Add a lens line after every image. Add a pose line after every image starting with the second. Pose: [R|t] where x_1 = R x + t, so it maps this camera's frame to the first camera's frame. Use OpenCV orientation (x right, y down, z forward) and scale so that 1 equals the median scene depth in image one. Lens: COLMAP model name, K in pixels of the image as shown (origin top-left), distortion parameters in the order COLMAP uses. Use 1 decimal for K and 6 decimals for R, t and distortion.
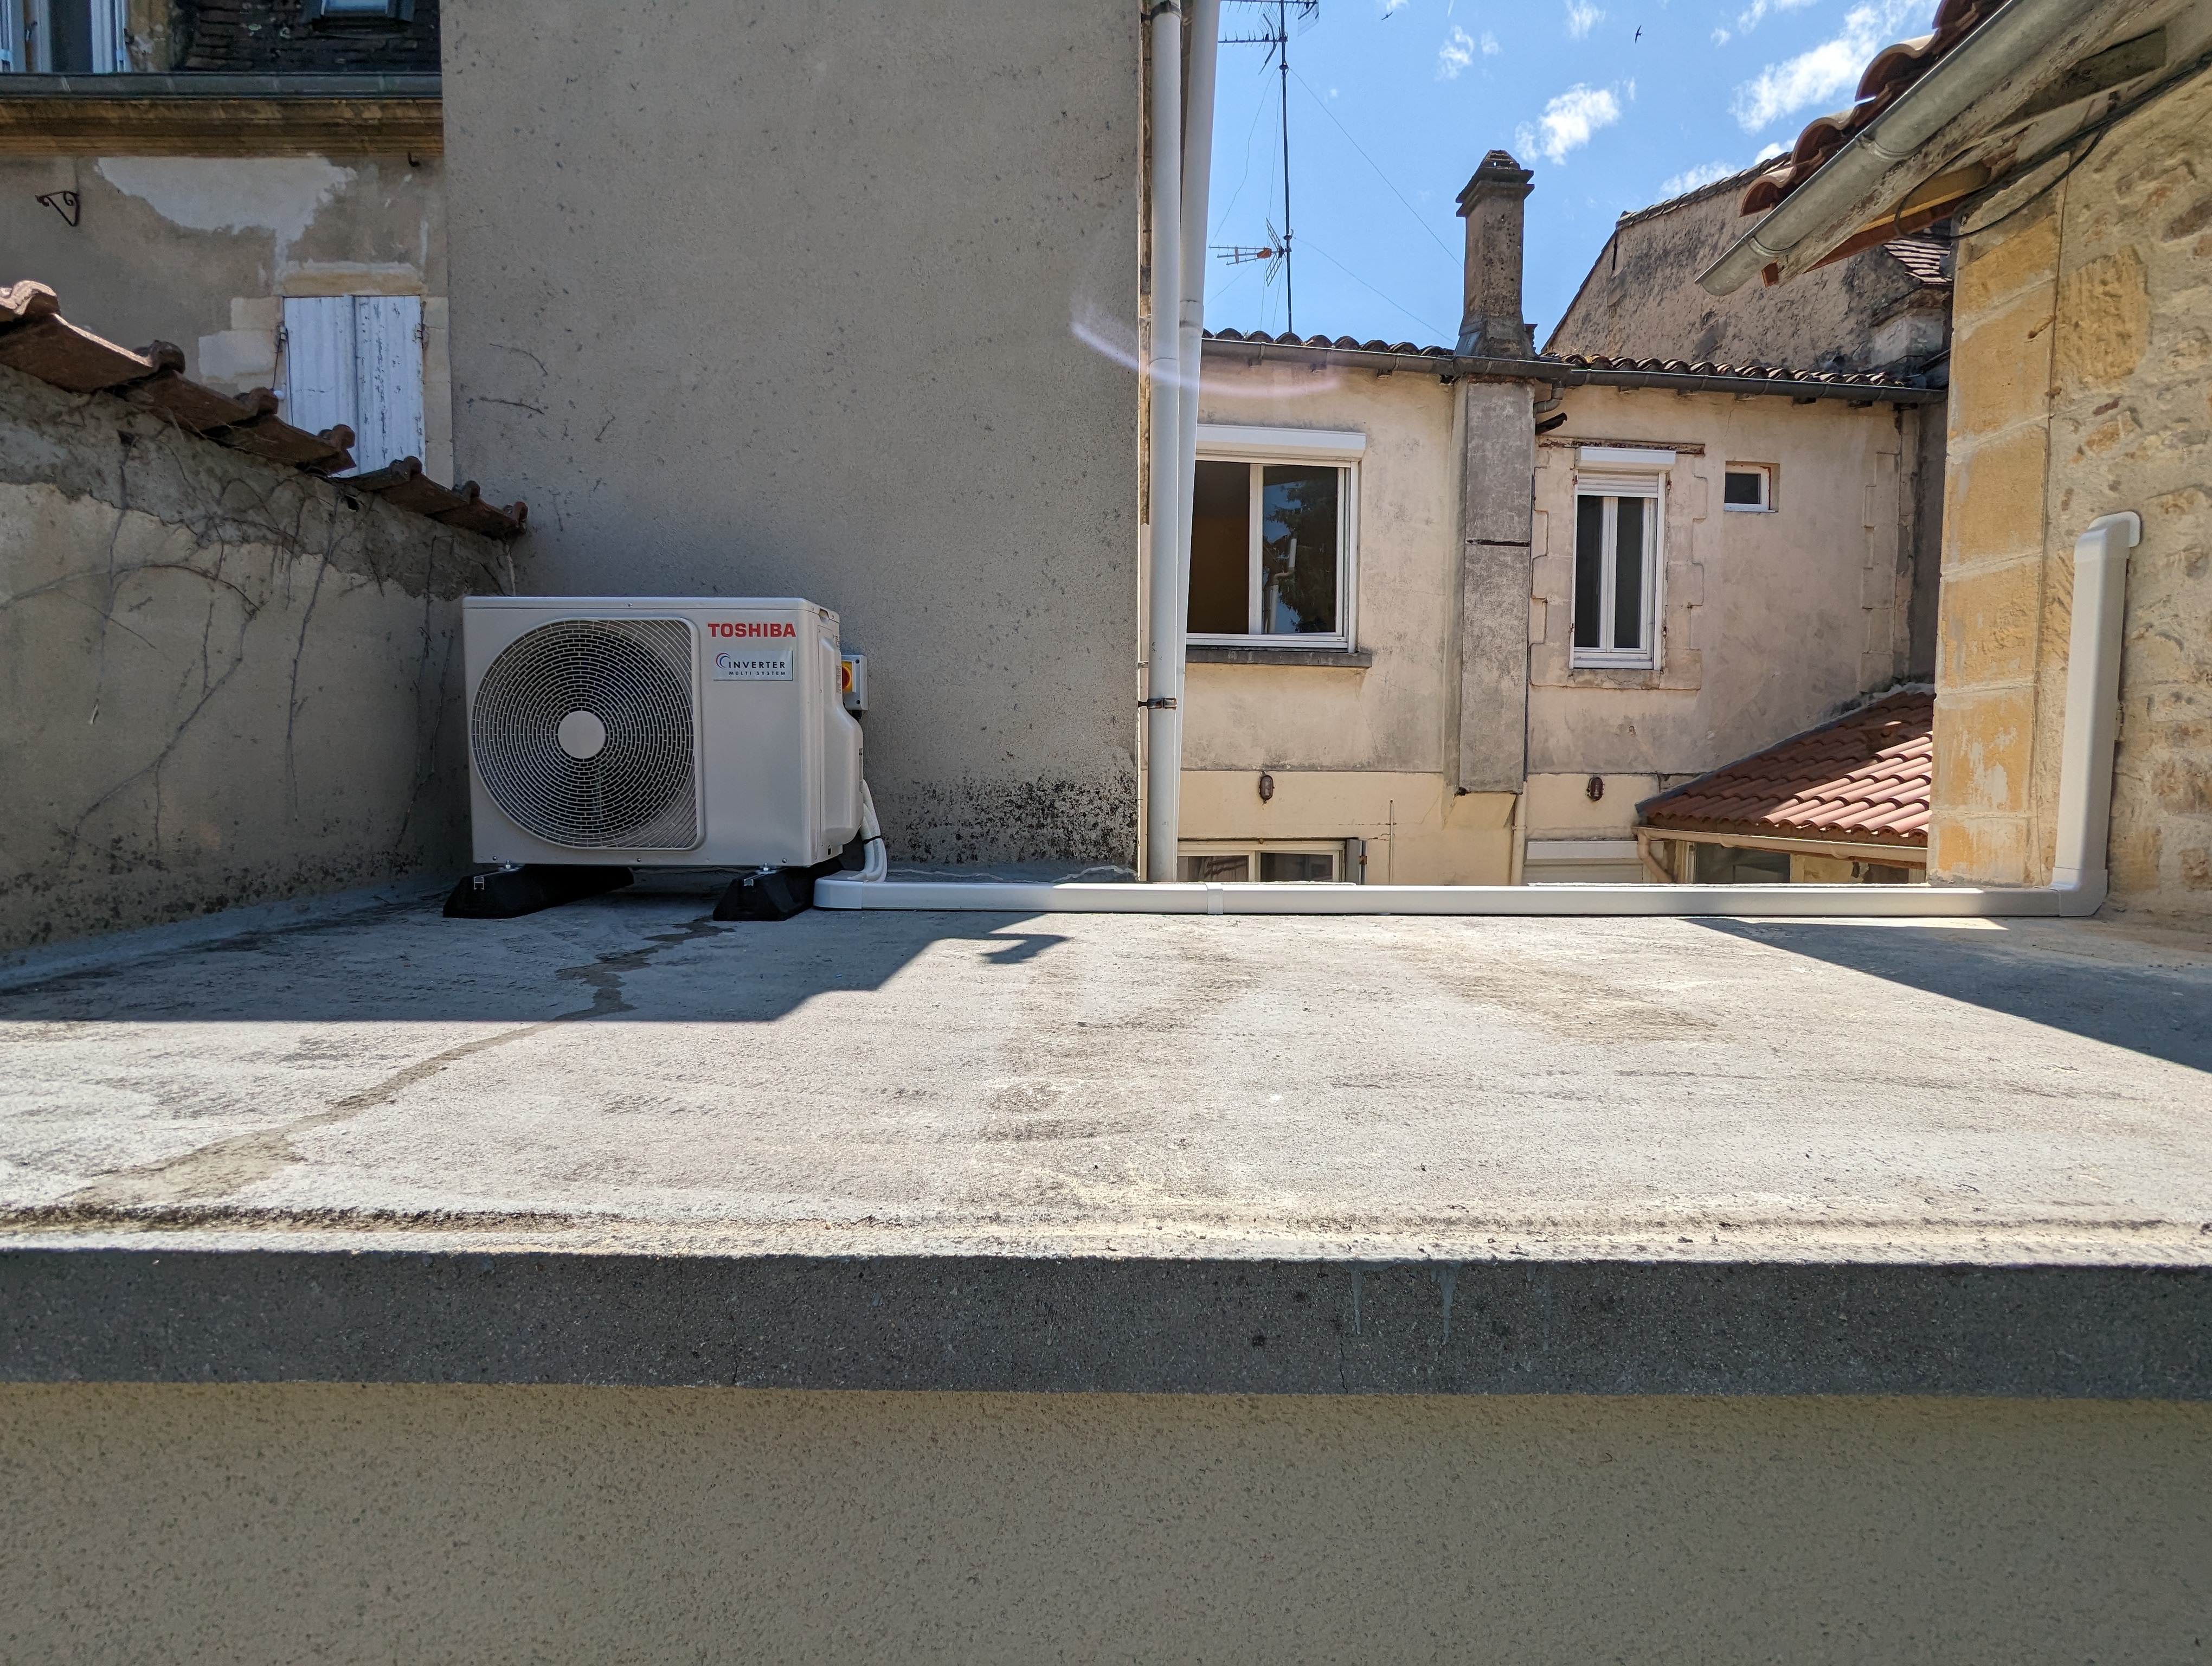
lens RADIAL K [[1041.8, 0, 1107.9], [0, 1041.8, 828.0], [0, 0, 1]] dist [-0.003269, 0.000941]
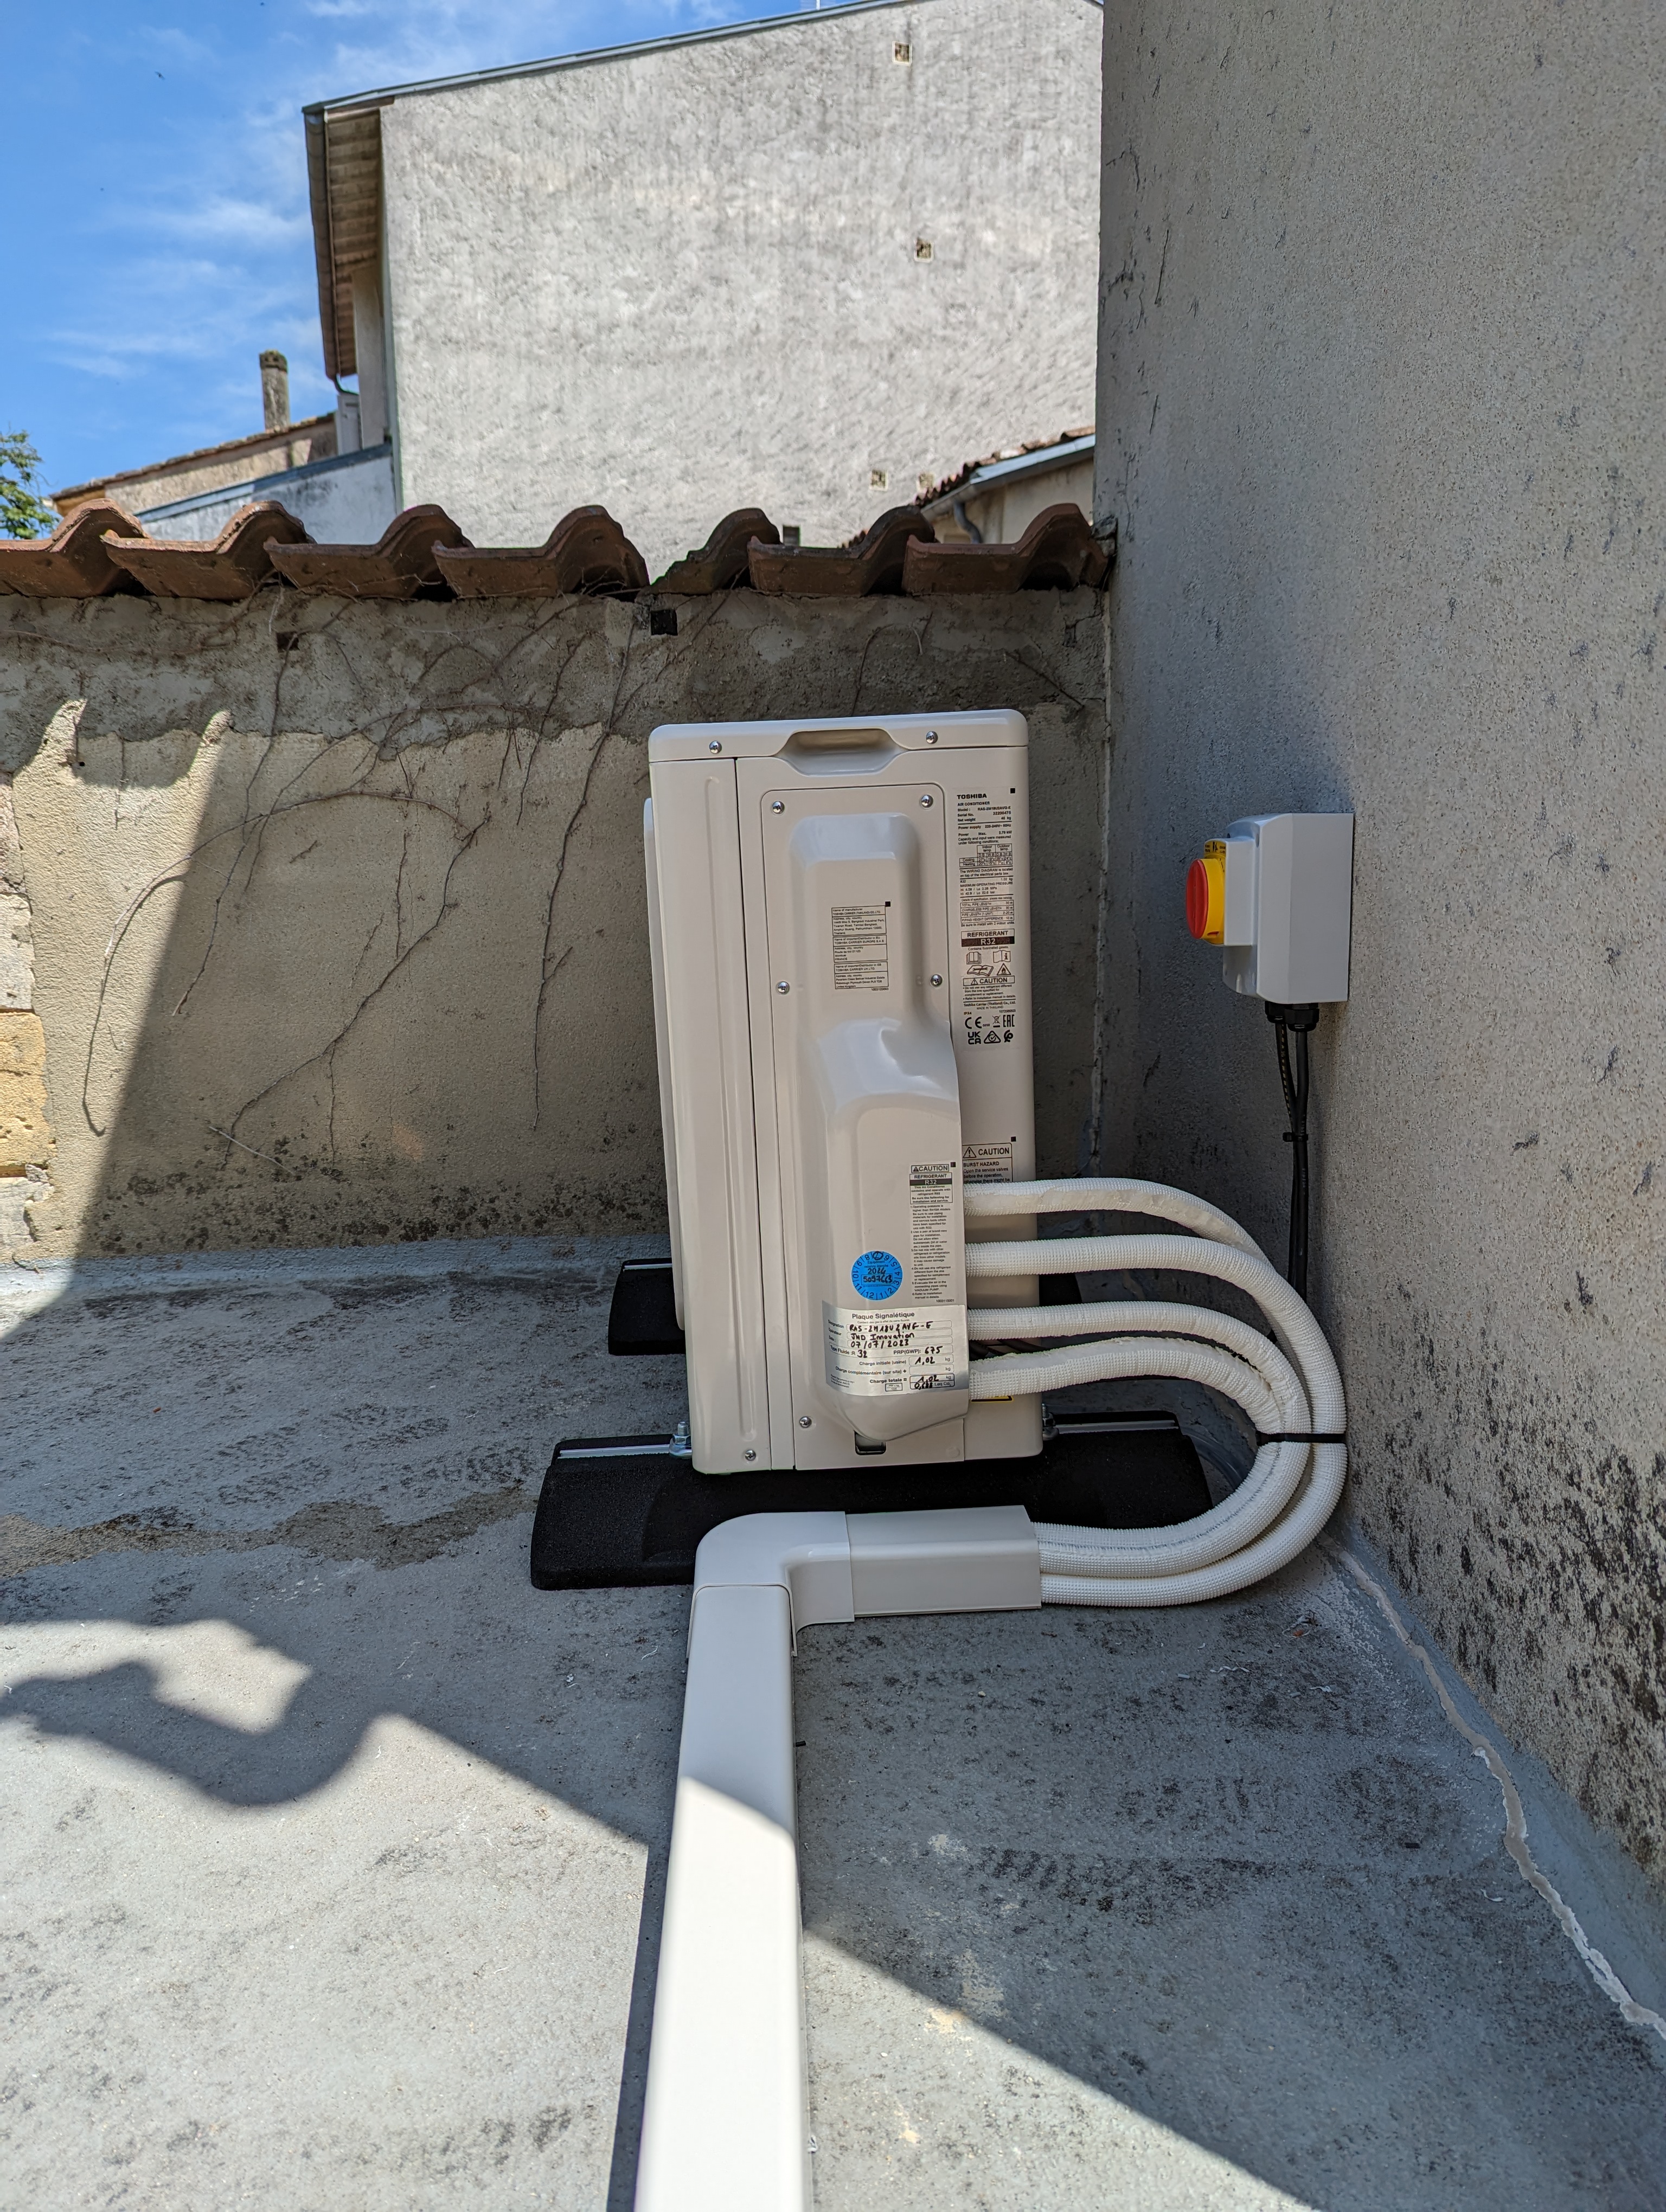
lens RADIAL K [[1569.9, 0, 833.9], [0, 1569.9, 1107.4], [0, 0, 1]] dist [0.042389, -0.034246]
pose [[0.055602, 0.167831, -0.984246, 0.293405], [-0.042625, 0.985272, 0.165598, -0.226985], [0.997543, 0.032746, 0.061937, 1.262570]]
